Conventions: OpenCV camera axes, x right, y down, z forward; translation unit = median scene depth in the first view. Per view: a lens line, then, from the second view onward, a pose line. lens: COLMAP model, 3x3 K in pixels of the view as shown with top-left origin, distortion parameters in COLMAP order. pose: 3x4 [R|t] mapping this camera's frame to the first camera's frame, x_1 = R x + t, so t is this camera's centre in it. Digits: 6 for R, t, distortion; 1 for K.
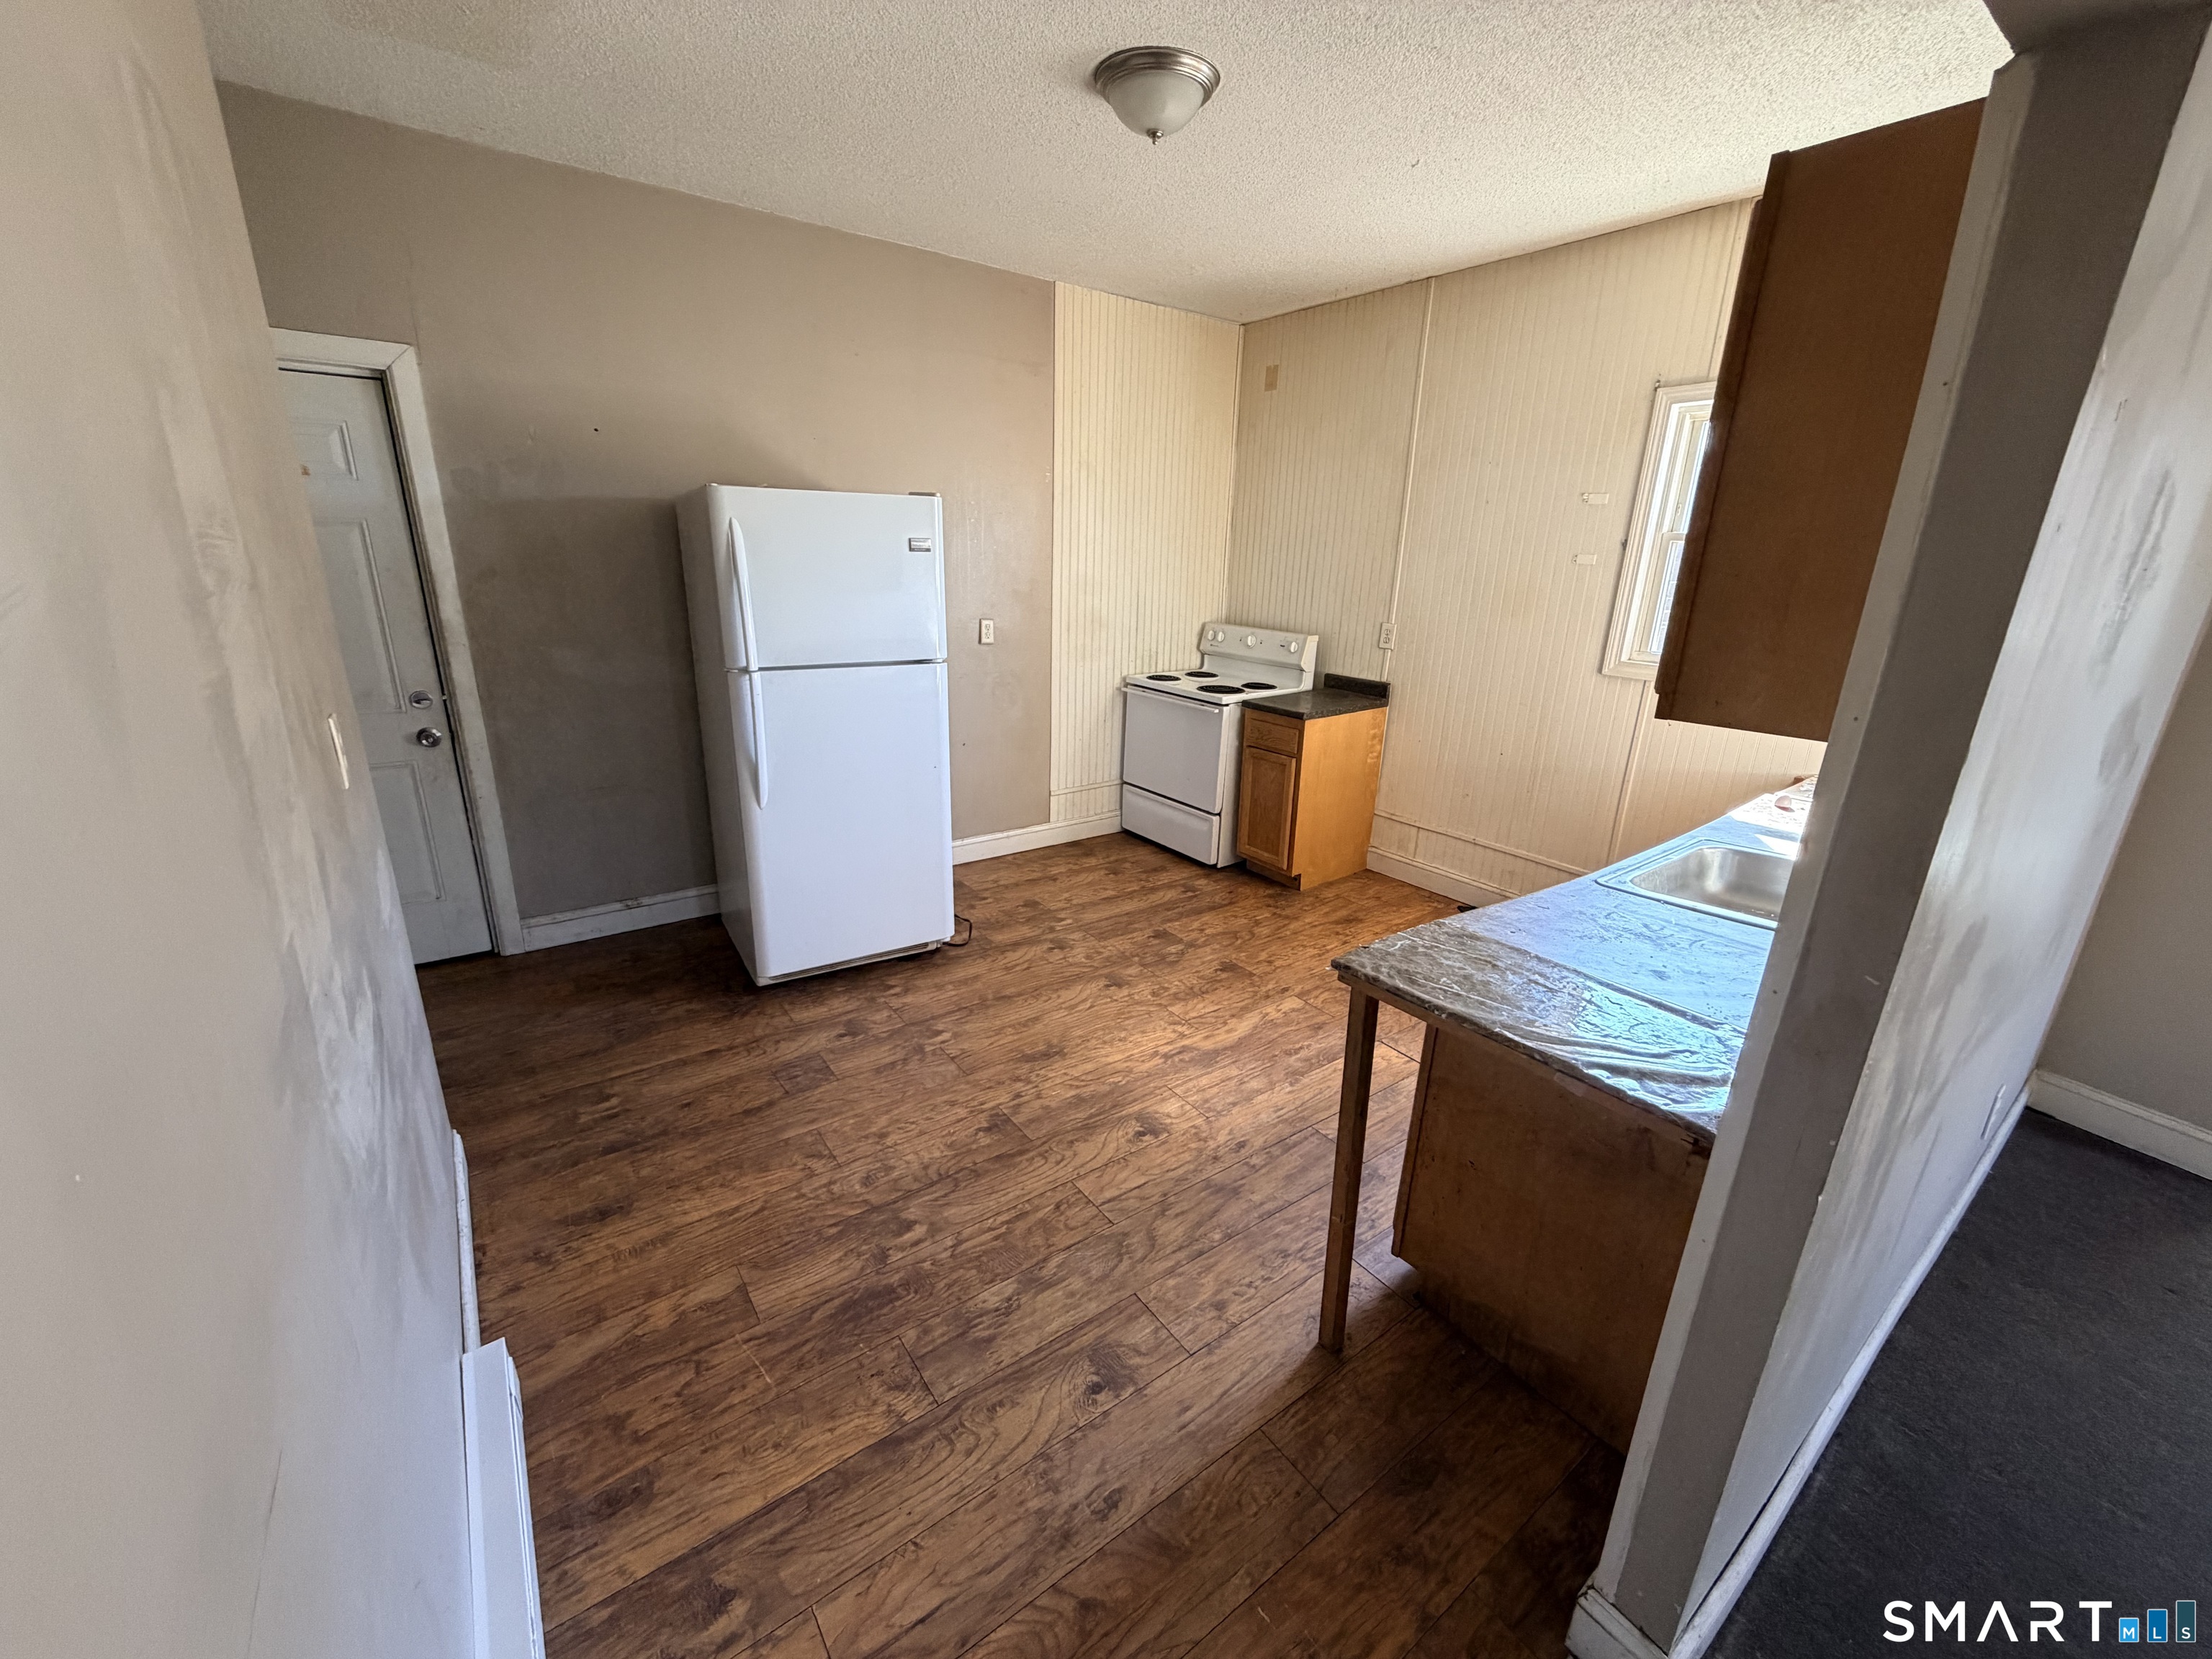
lens RADIAL K [[882.8, 0, 1099.0], [0, 882.8, 827.5], [0, 0, 1]] dist [-0.003265, -0.000361]
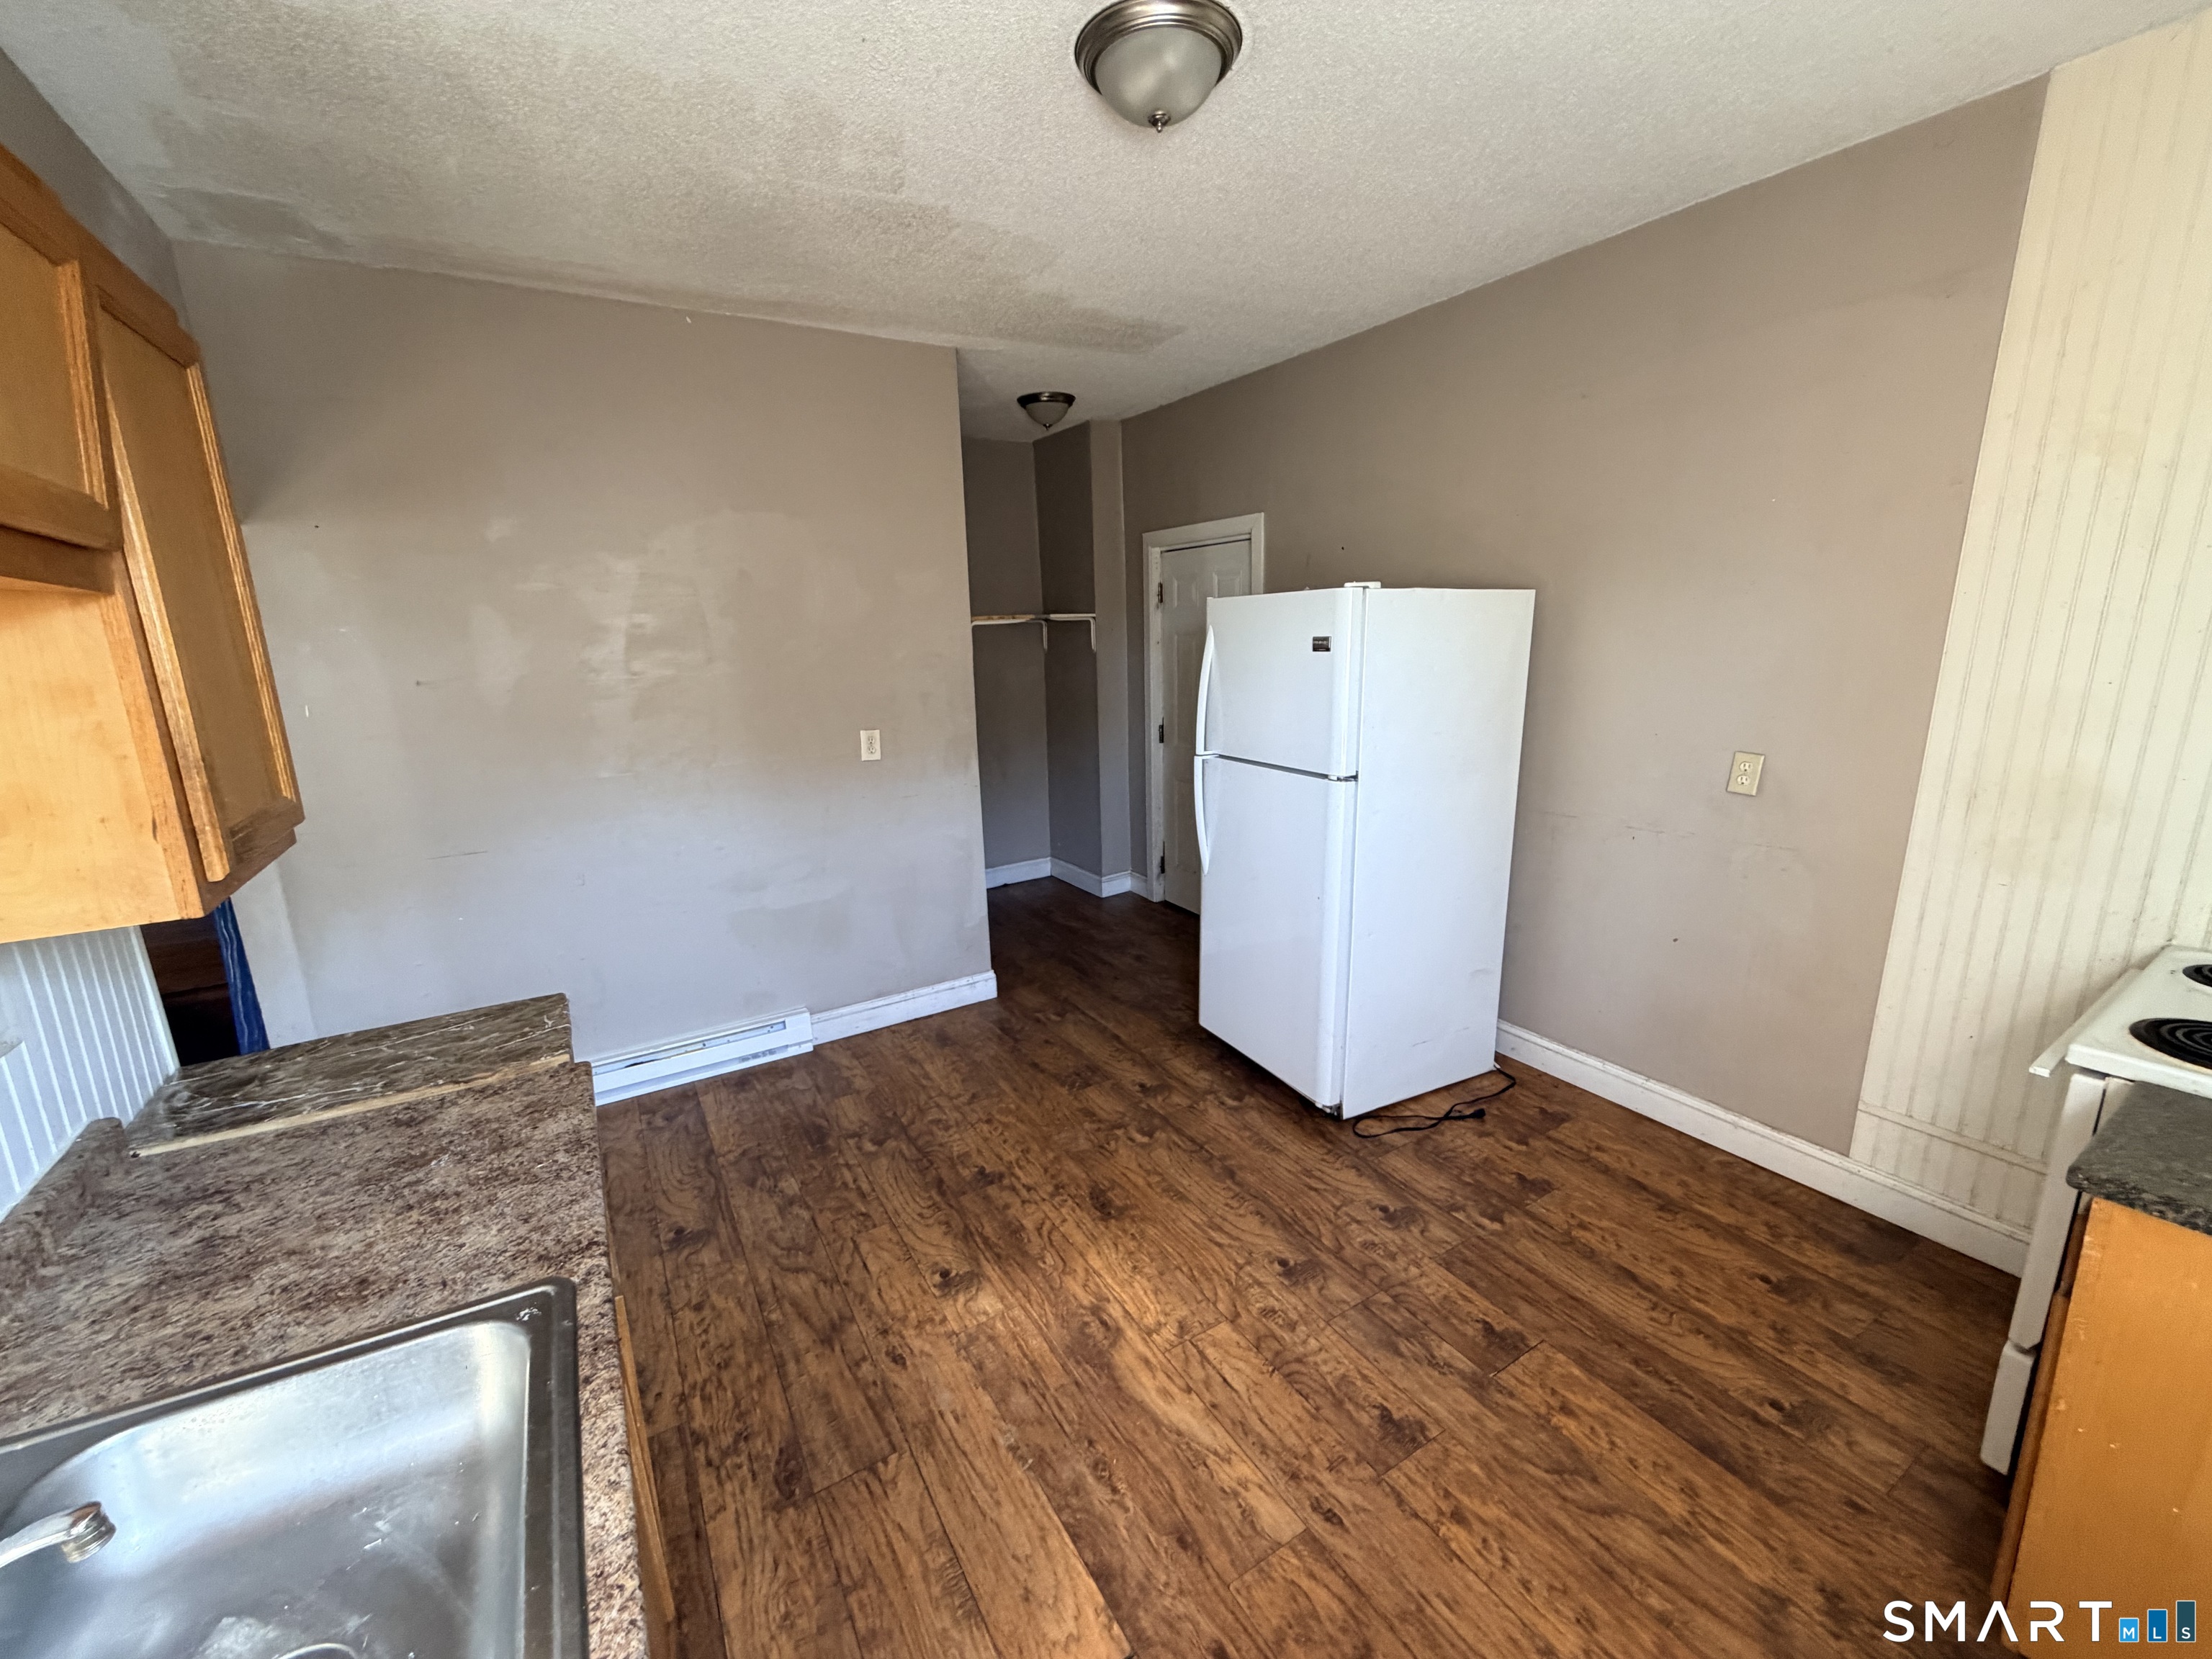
lens RADIAL K [[882.8, 0, 1102.4], [0, 882.8, 821.9], [0, 0, 1]] dist [-0.003265, -0.000361]
pose [[-0.084529, 0.188927, -0.978346, 0.657069], [-0.278749, 0.938174, 0.205253, -0.255866], [0.956637, 0.290063, -0.026639, 0.813727]]
